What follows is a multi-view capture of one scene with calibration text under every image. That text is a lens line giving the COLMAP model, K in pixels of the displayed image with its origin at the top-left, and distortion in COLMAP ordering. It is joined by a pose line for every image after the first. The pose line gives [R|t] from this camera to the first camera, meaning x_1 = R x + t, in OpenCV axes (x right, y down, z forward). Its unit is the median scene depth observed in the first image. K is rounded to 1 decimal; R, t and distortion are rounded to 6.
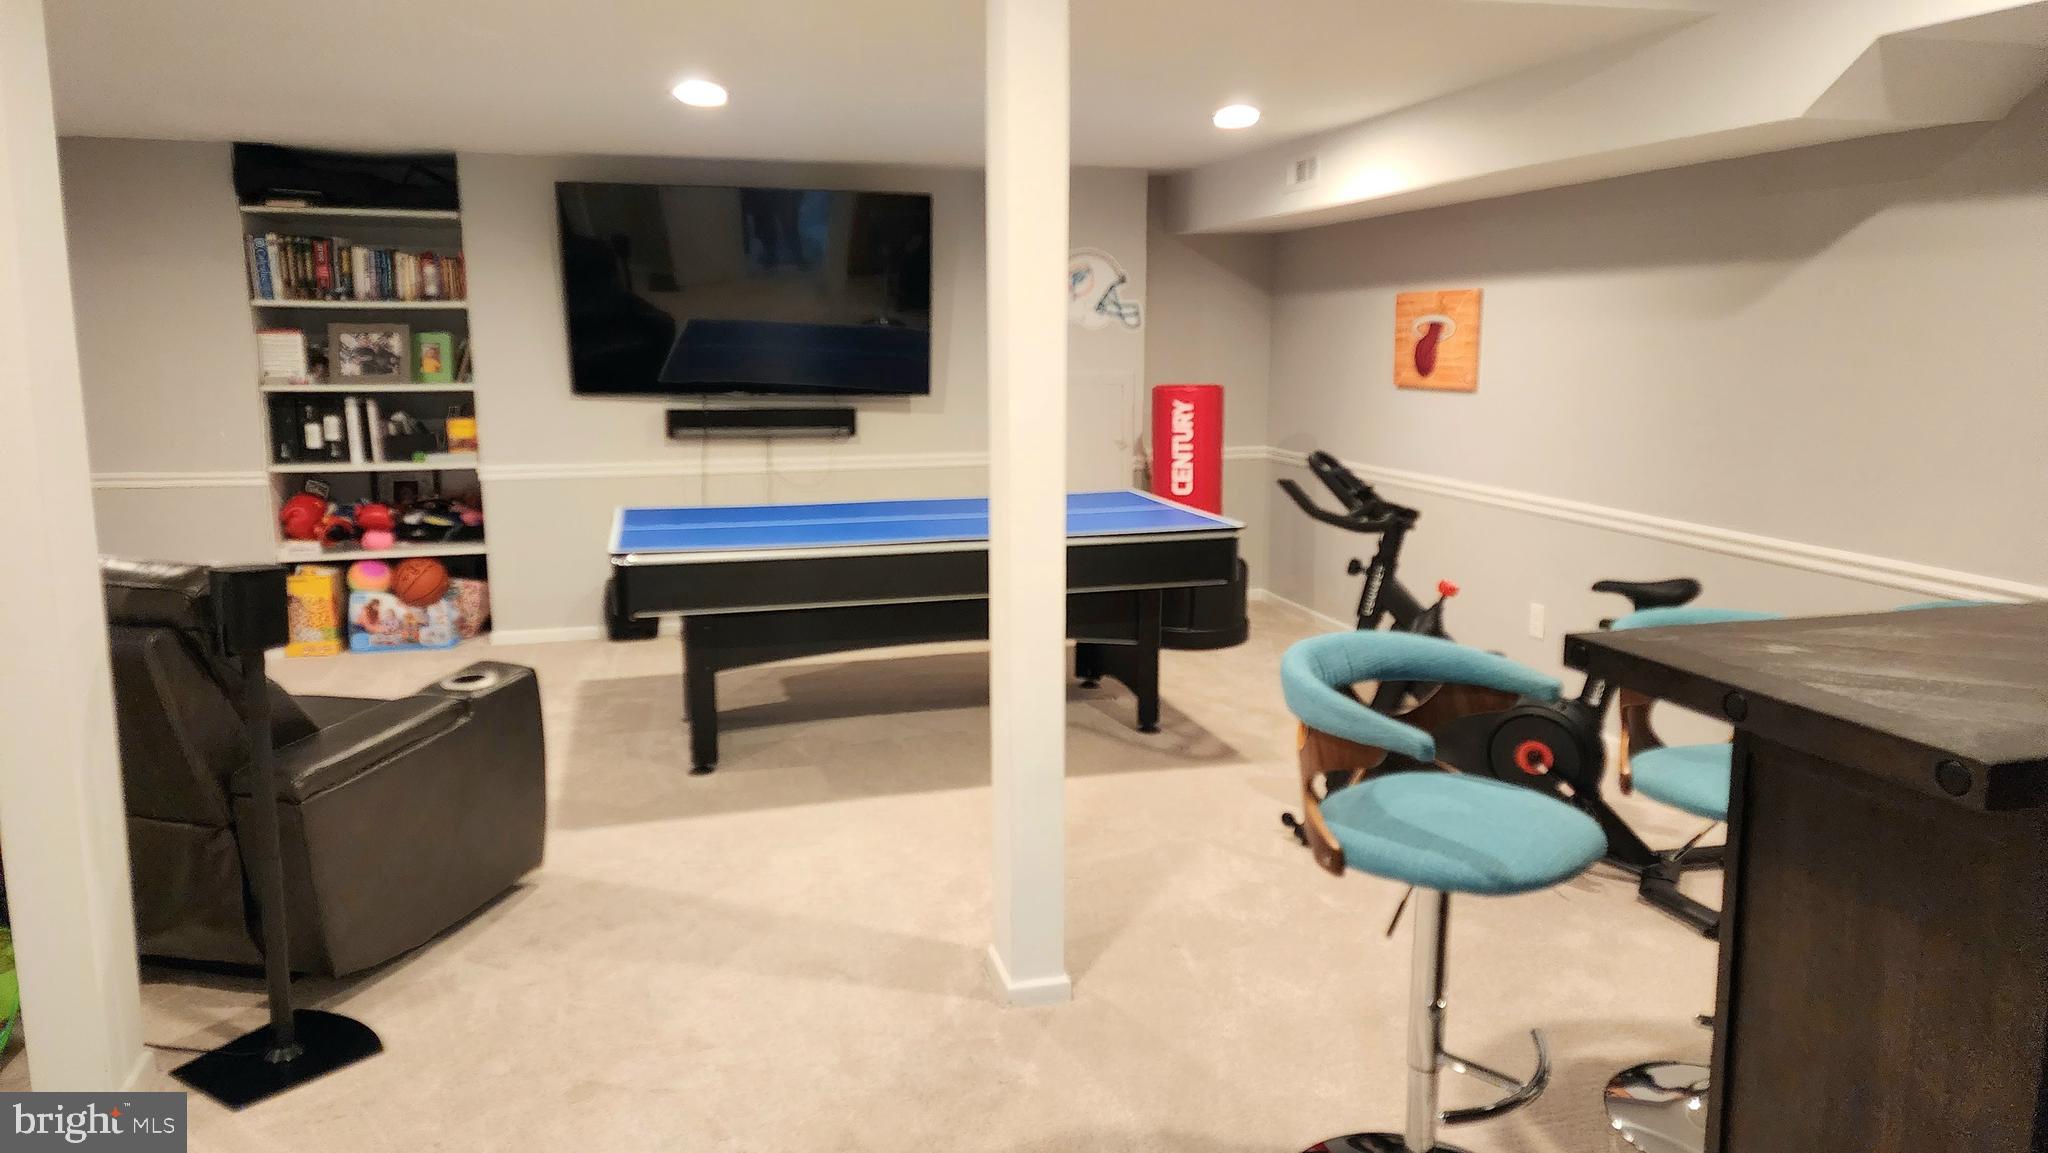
lens RADIAL K [[1374.1, 0, 1020.0], [0, 1374.1, 568.5], [0, 0, 1]] dist [0.147436, -0.199281]
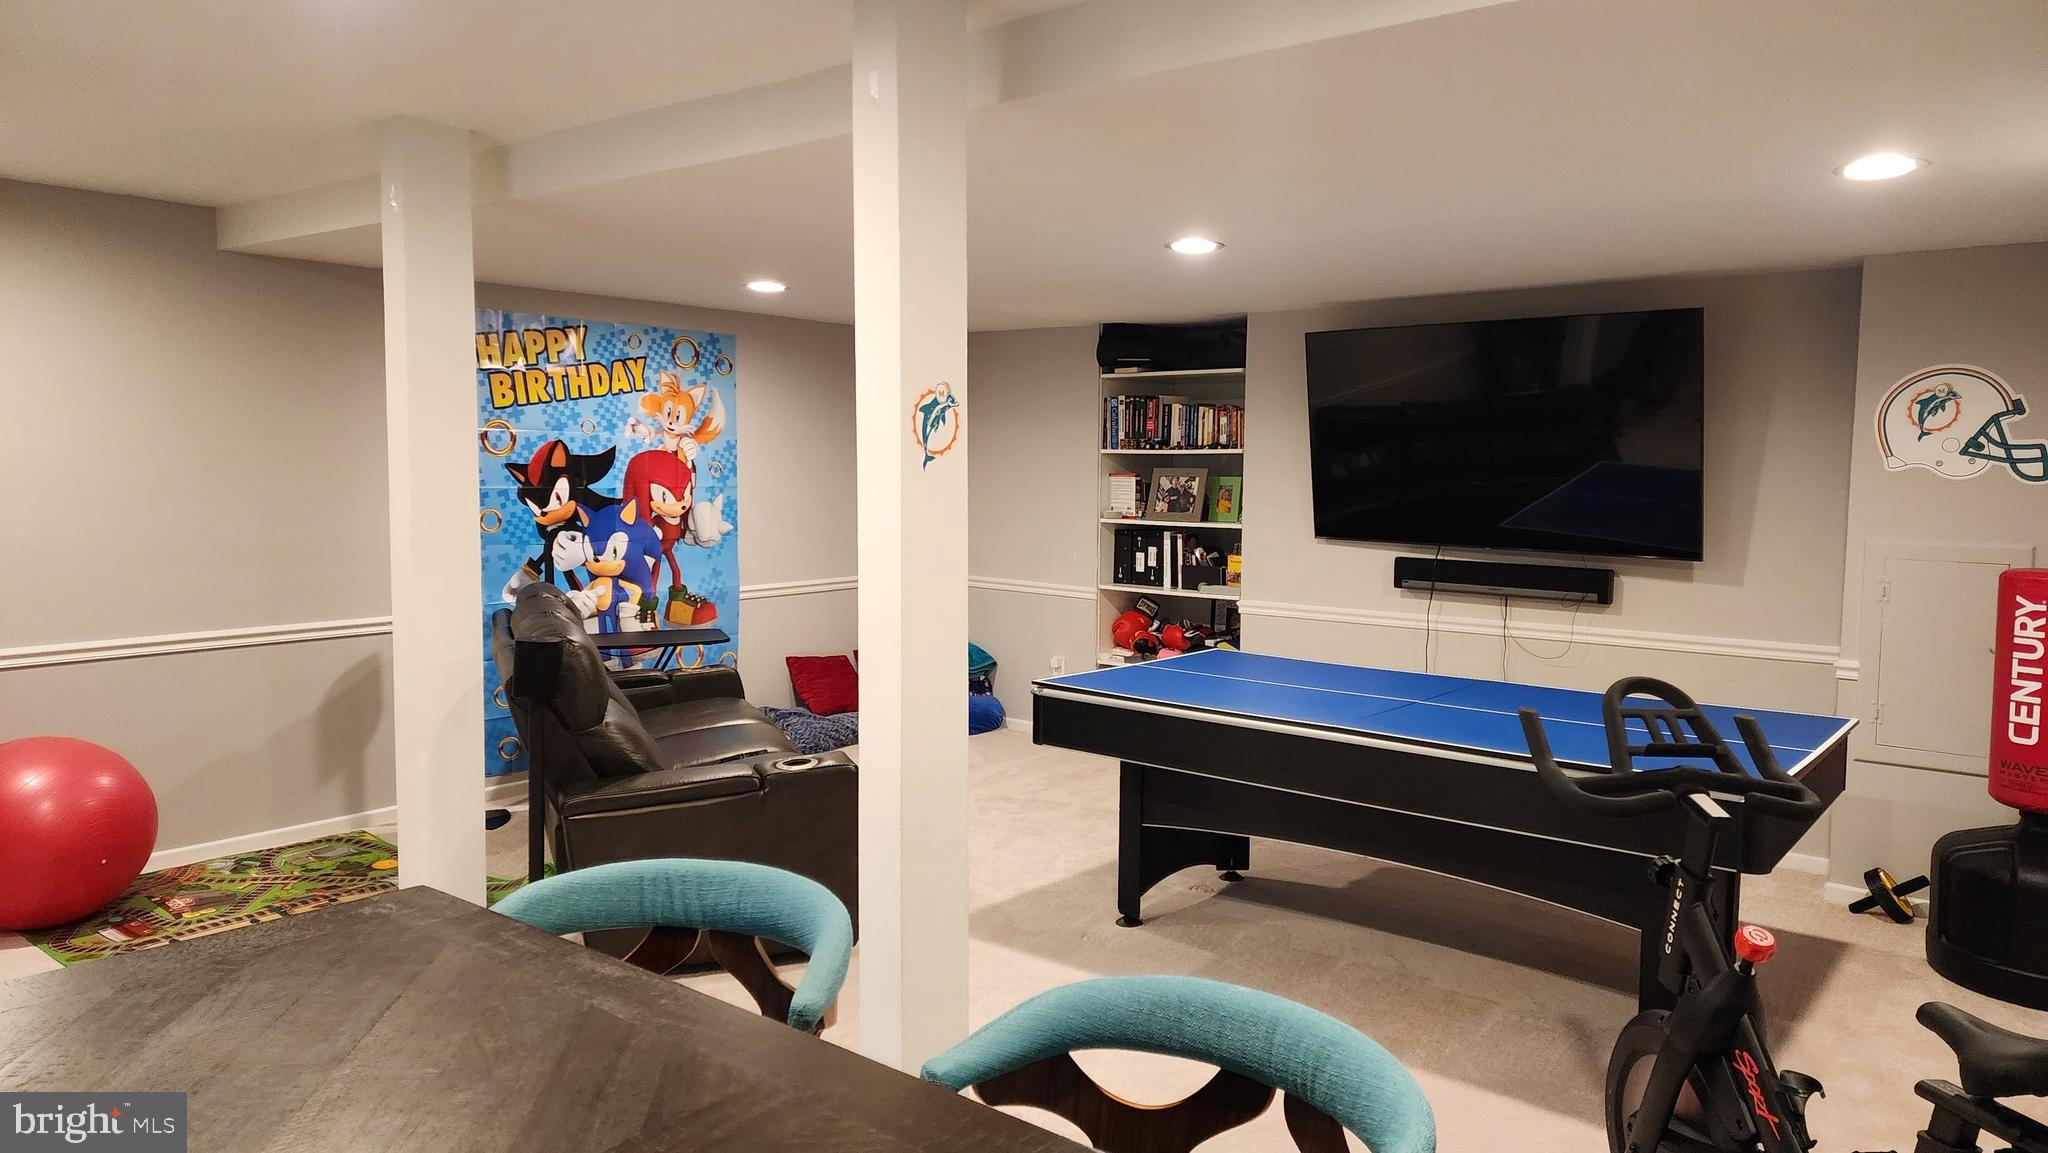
lens RADIAL K [[1374.1, 0, 1020.0], [0, 1374.1, 568.5], [0, 0, 1]] dist [0.147436, -0.199281]
pose [[0.559145, 0.072836, -0.825864, 0.394946], [-0.150491, 0.988502, -0.014710, -0.056742], [0.815297, 0.132510, 0.563677, 0.269252]]
